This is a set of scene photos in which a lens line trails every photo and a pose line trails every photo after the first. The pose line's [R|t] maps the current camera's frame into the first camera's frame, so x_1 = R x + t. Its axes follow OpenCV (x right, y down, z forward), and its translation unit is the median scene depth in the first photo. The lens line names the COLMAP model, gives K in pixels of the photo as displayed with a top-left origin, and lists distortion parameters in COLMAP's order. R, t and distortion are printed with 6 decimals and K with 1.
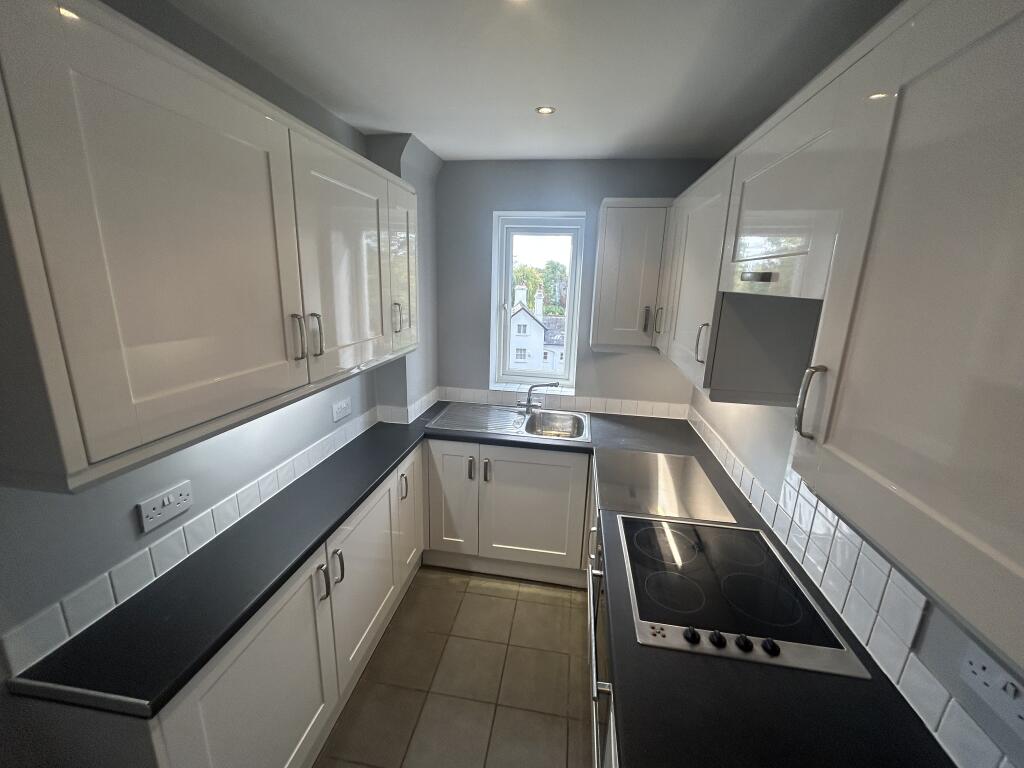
lens RADIAL K [[412.9, 0, 512.9], [0, 412.9, 381.1], [0, 0, 1]] dist [0.001780, 0.000247]
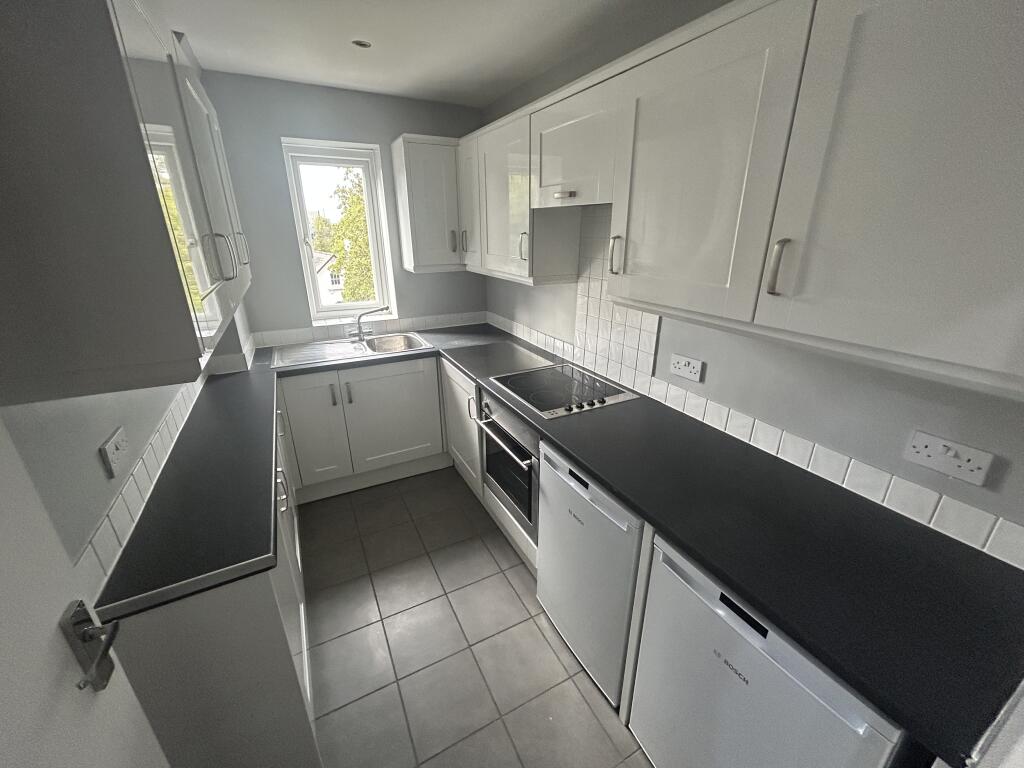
lens RADIAL K [[409.8, 0, 512.0], [0, 409.8, 384.0], [0, 0, 1]] dist [0.001023, 0.000139]
pose [[0.806053, -0.239274, 0.541320, -0.322216], [0.166494, 0.969369, 0.180562, 0.075352], [-0.567942, -0.055416, 0.821201, -0.138172]]
